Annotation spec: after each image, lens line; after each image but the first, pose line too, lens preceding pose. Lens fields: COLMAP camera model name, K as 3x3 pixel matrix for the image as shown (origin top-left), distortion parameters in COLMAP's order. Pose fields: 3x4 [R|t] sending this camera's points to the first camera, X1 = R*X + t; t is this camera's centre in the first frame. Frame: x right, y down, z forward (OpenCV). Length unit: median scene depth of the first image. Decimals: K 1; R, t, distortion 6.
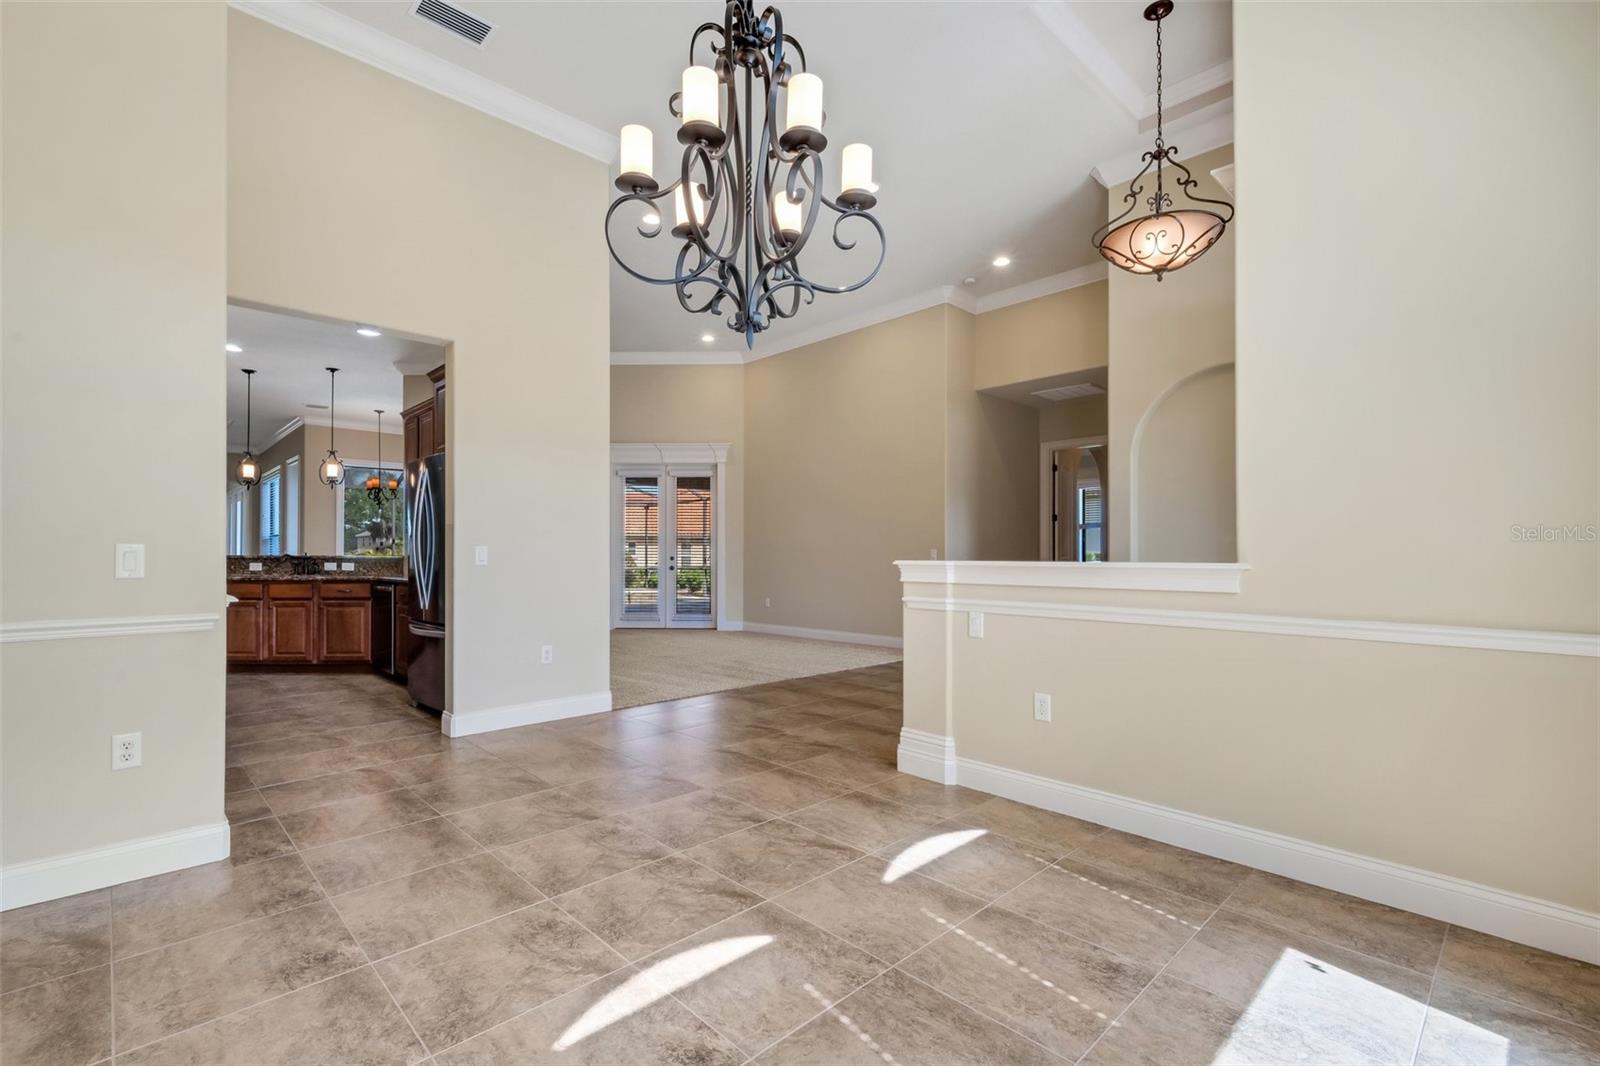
lens RADIAL K [[693.2, 0, 809.0], [0, 693.2, 558.2], [0, 0, 1]] dist [0.004709, 0.000222]
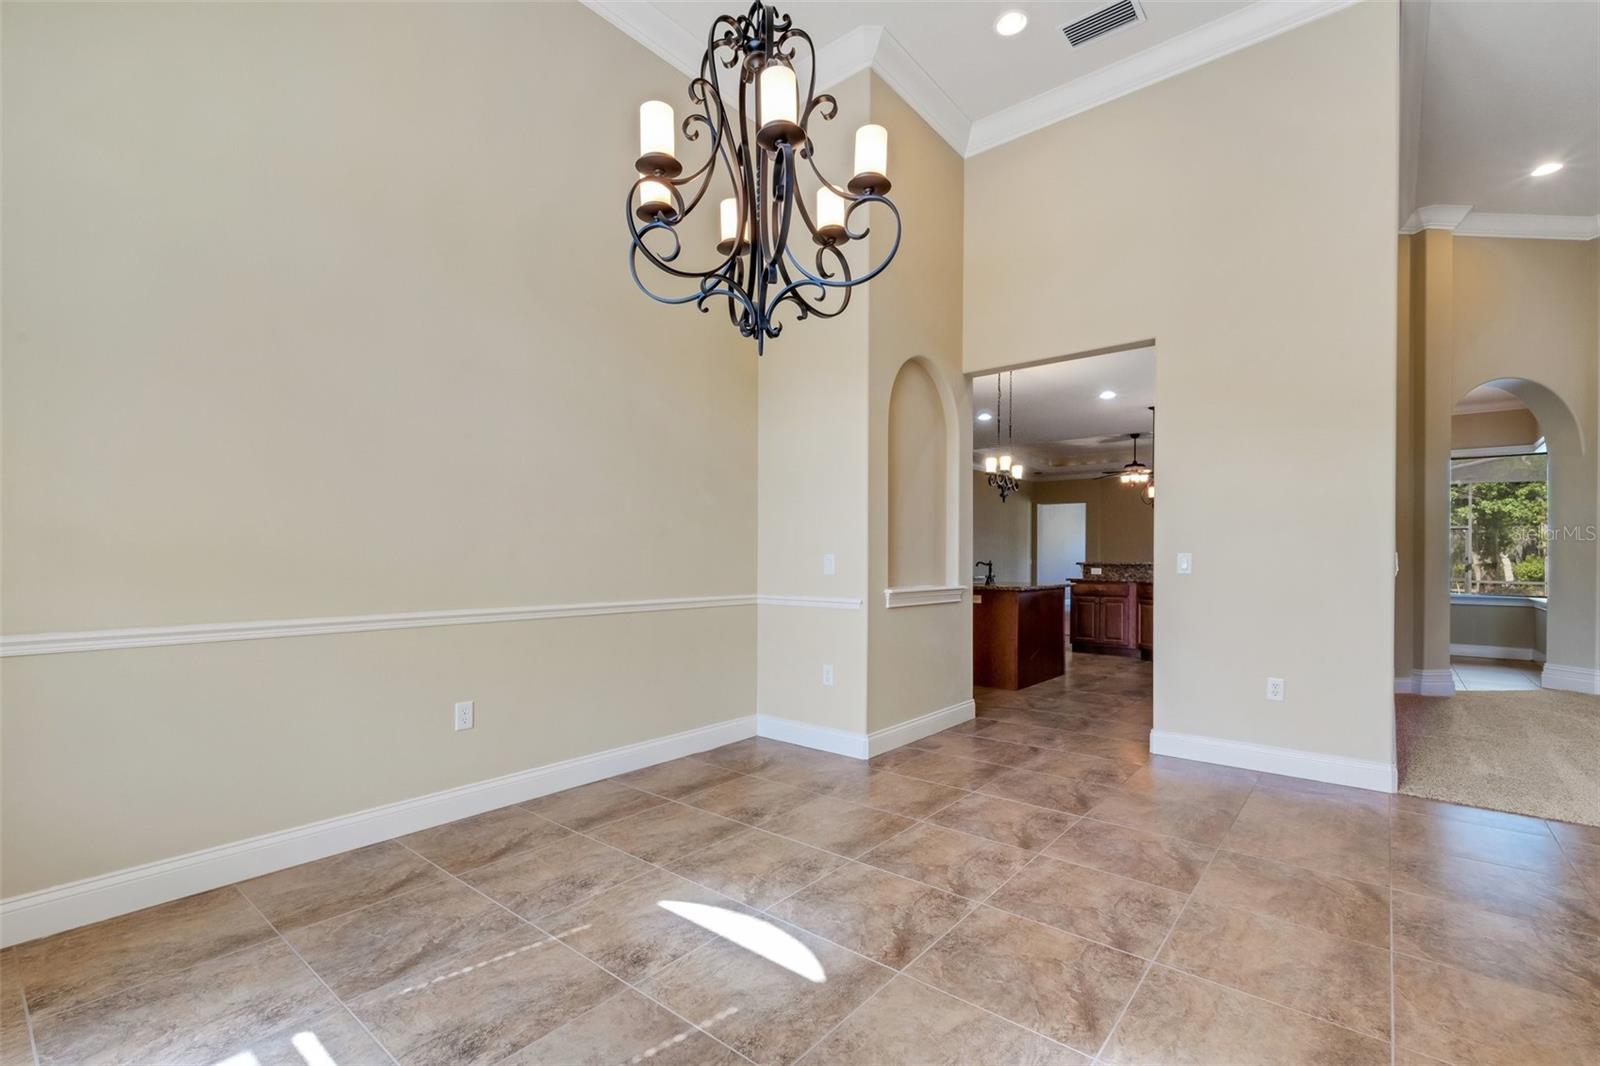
lens RADIAL K [[713.9, 0, 807.8], [0, 713.9, 569.4], [0, 0, 1]] dist [0.019596, -0.008061]
pose [[0.106103, 0.014551, -0.994249, 0.613824], [-0.010078, 0.999857, 0.013558, -0.005614], [0.994304, 0.008581, 0.106234, 0.615783]]
